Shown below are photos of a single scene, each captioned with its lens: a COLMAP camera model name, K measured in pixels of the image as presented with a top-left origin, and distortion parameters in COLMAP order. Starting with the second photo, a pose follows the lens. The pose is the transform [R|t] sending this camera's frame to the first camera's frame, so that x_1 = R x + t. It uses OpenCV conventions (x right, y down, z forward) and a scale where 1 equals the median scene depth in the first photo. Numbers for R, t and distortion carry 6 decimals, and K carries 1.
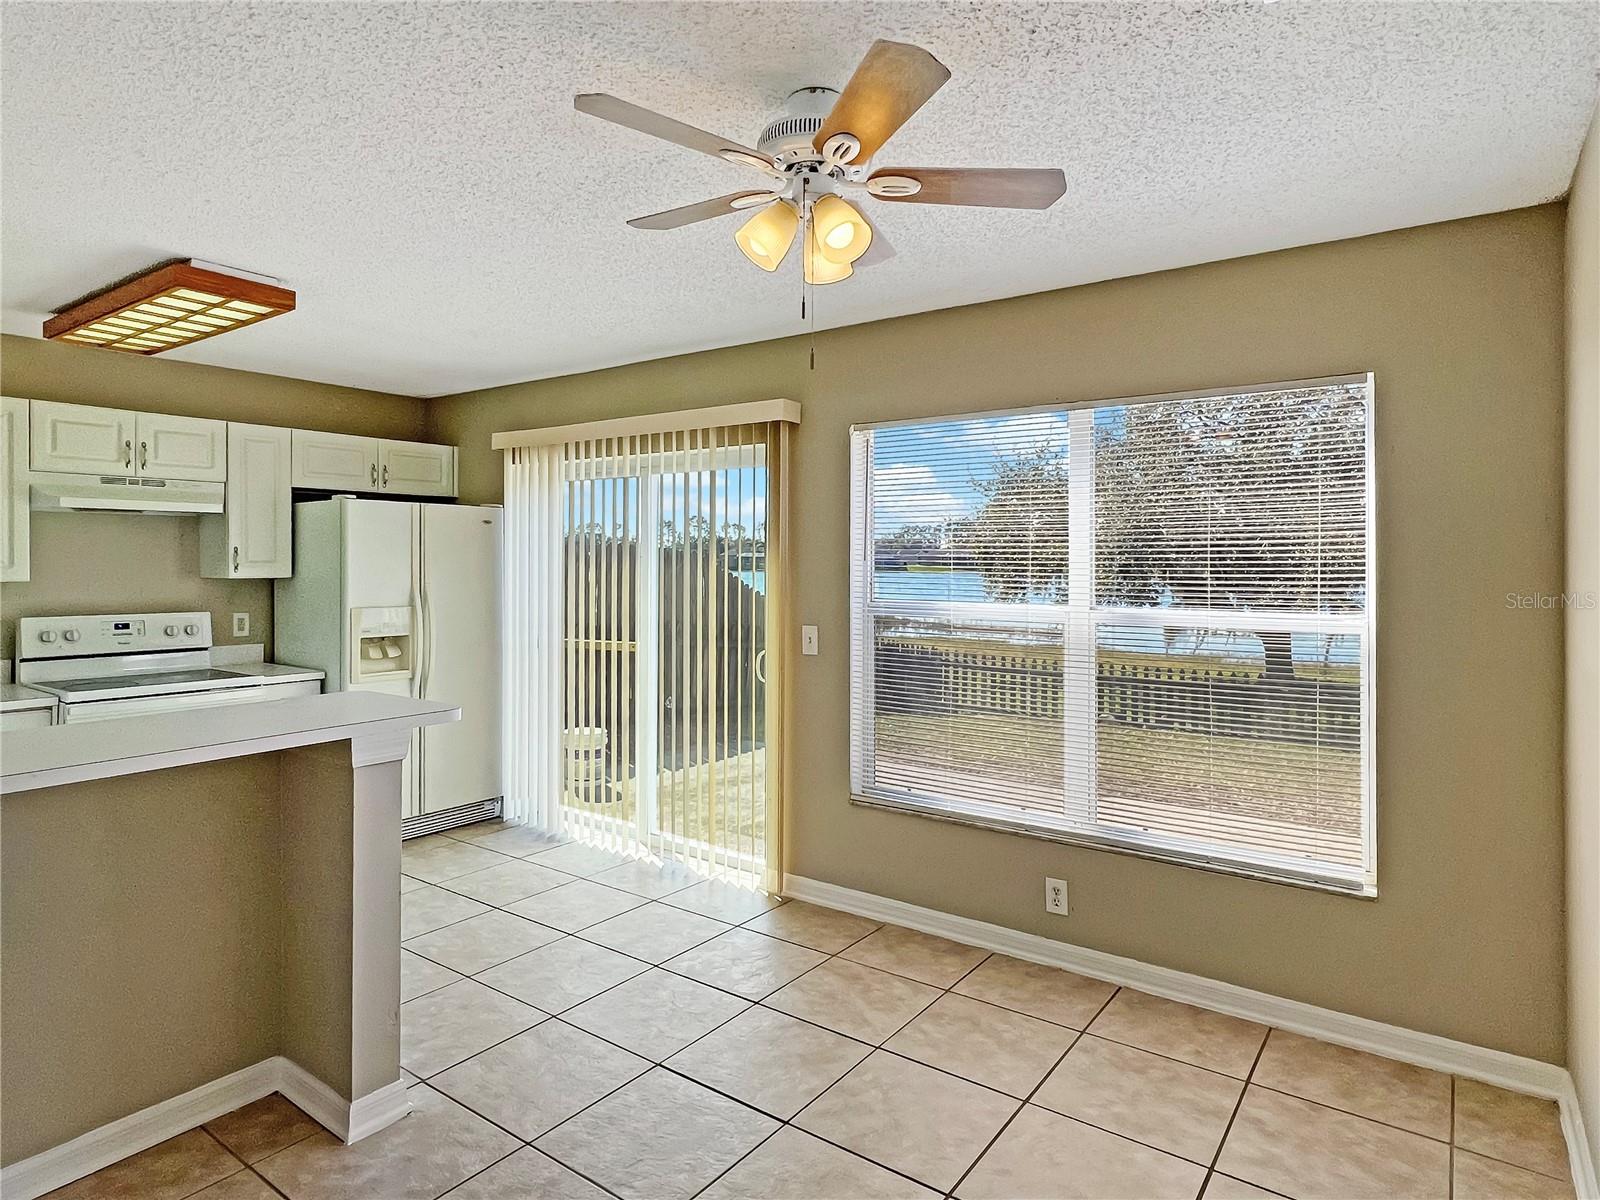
lens RADIAL K [[912.4, 0, 800.7], [0, 912.4, 588.7], [0, 0, 1]] dist [0.002208, 0.000521]
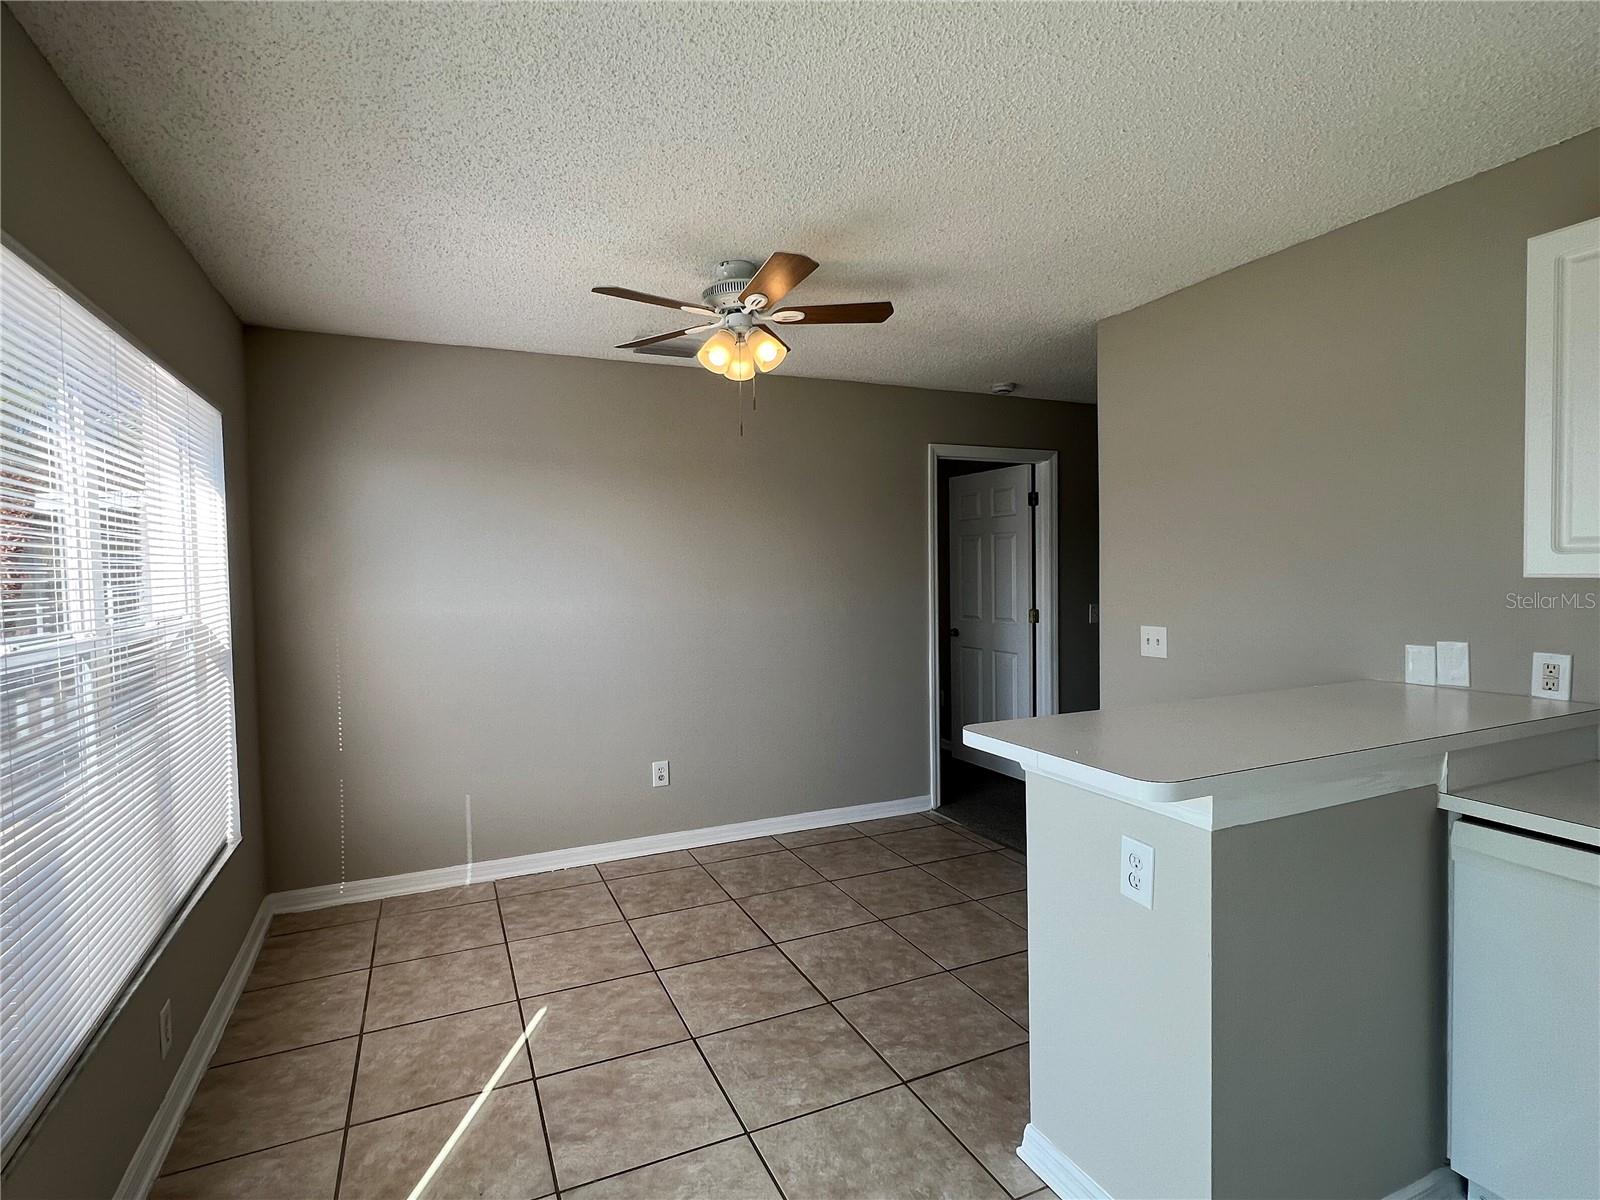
lens RADIAL K [[803.4, 0, 799.4], [0, 803.4, 597.1], [0, 0, 1]] dist [-0.000271, 0.000030]
pose [[-0.865672, -0.006325, 0.500571, -0.594898], [0.024988, 0.998128, 0.055825, -0.025970], [-0.499987, 0.060835, -0.863894, 1.656817]]
